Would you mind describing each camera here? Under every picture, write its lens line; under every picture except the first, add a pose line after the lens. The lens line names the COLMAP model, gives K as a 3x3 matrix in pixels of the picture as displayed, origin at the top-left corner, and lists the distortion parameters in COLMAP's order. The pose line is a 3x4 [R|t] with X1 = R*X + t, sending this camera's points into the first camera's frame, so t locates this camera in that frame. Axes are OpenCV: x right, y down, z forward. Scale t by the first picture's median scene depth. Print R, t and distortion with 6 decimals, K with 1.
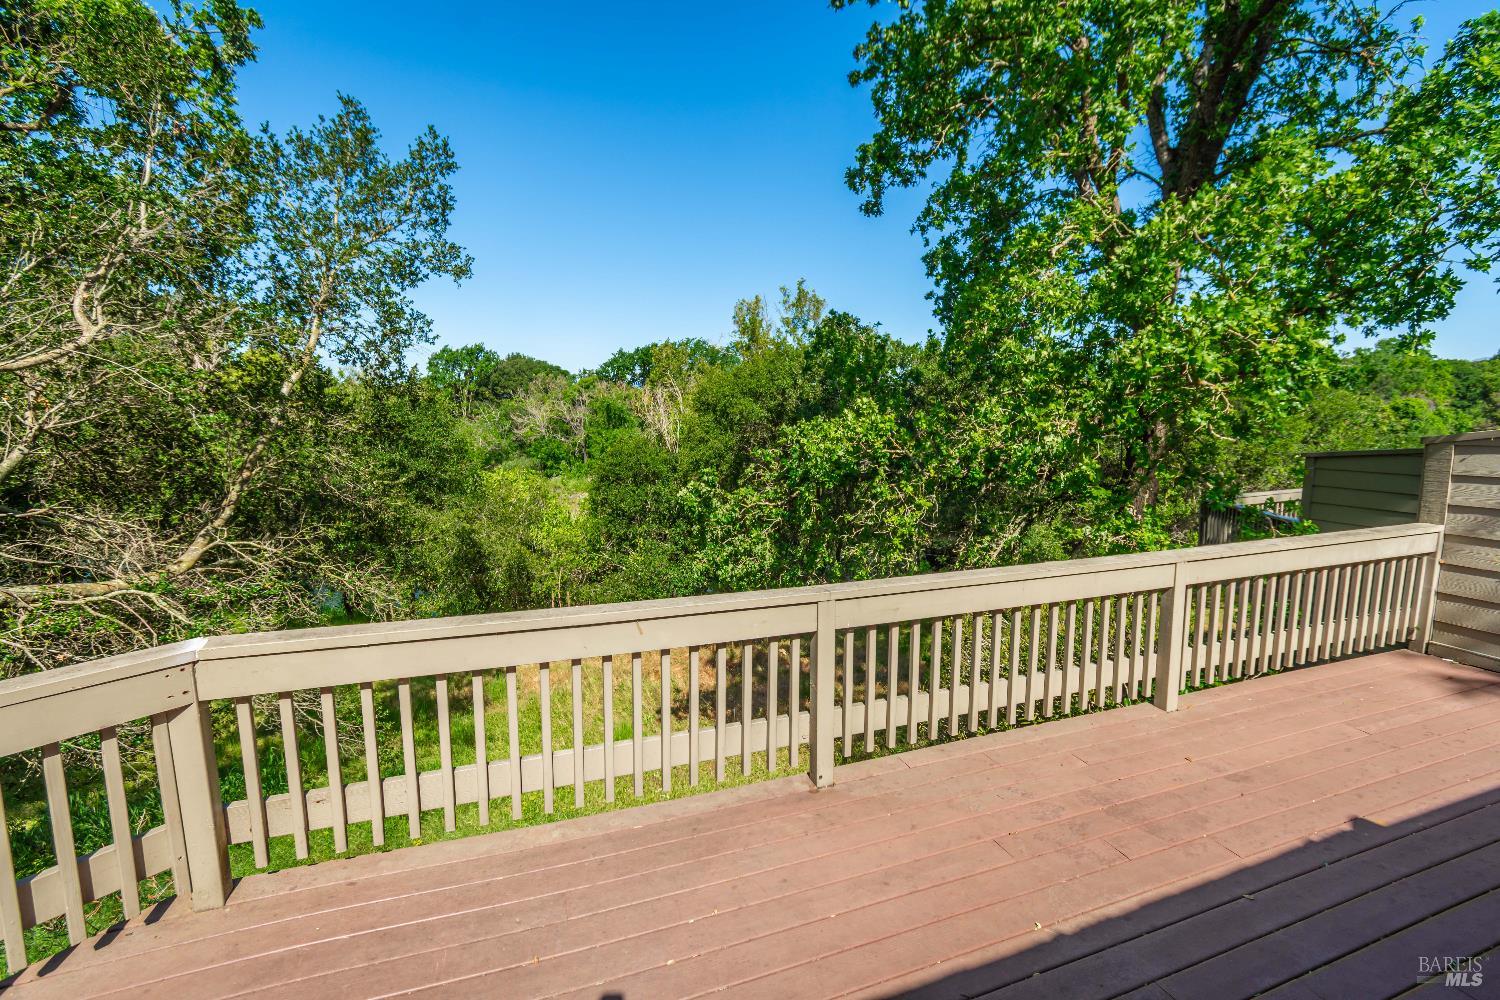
lens RADIAL K [[651.2, 0, 750.0], [0, 651.2, 500.0], [0, 0, 1]] dist [0.005018, 0.000318]
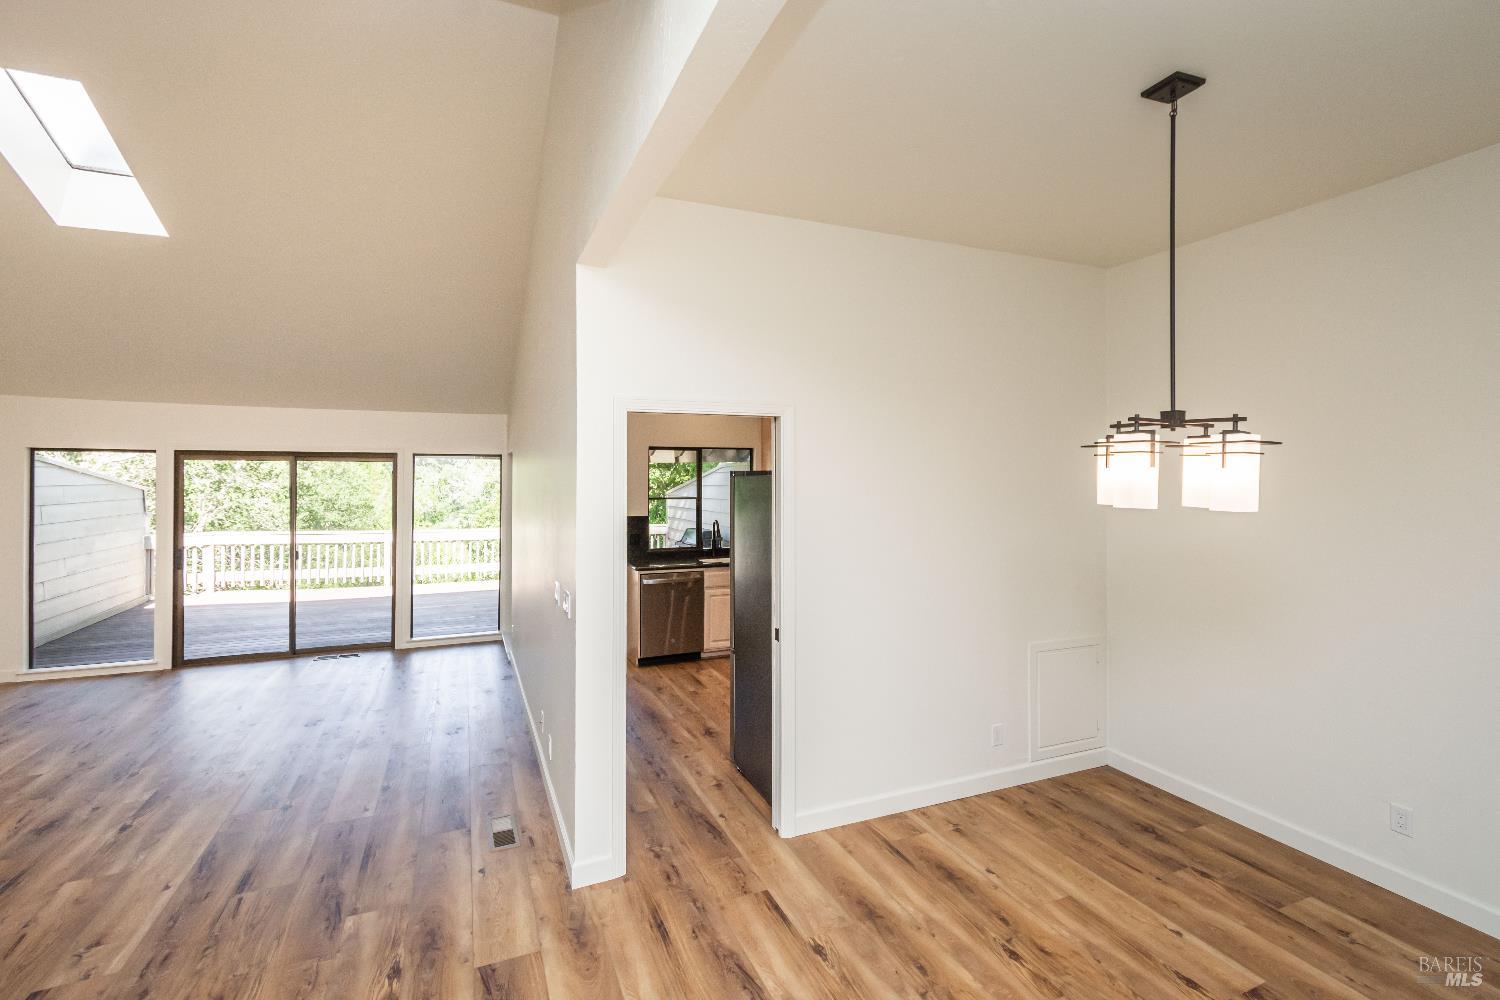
lens RADIAL K [[674.3, 0, 745.9], [0, 674.3, 476.8], [0, 0, 1]] dist [0.002468, -0.000080]
pose [[0.999296, 0.006385, 0.036961, 0.597585], [-0.001297, 0.990696, -0.136085, 0.107926], [-0.037486, 0.135941, 0.990007, -0.858848]]
